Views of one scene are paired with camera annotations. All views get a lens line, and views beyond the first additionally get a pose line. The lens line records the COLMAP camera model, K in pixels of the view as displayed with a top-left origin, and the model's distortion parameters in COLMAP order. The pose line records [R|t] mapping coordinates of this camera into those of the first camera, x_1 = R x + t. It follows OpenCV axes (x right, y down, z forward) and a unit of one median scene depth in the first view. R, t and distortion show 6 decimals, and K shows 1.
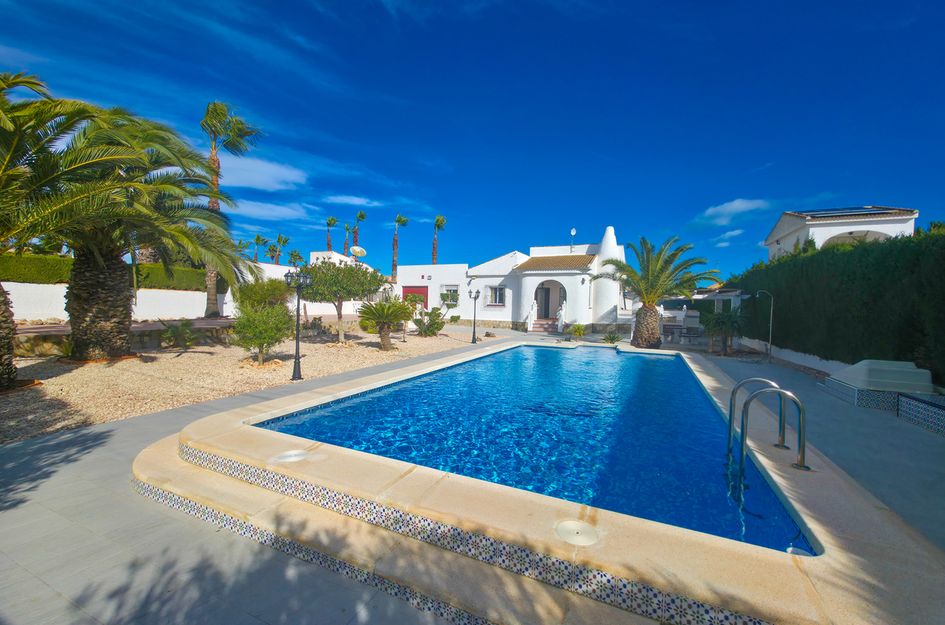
lens RADIAL K [[376.1, 0, 473.4], [0, 376.1, 318.6], [0, 0, 1]] dist [0.003912, 0.000636]
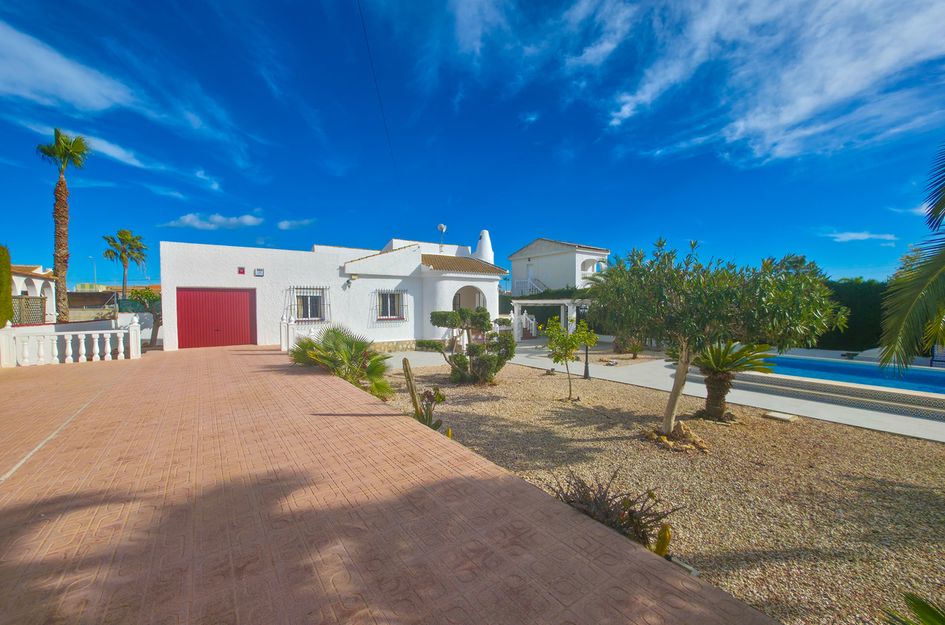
lens RADIAL K [[376.1, 0, 473.4], [0, 376.1, 318.6], [0, 0, 1]] dist [0.003912, 0.000636]
pose [[0.497788, -0.056320, 0.865468, -0.488751], [0.046691, 0.998182, 0.038101, -0.059020], [-0.866041, 0.021443, 0.499513, 0.556653]]
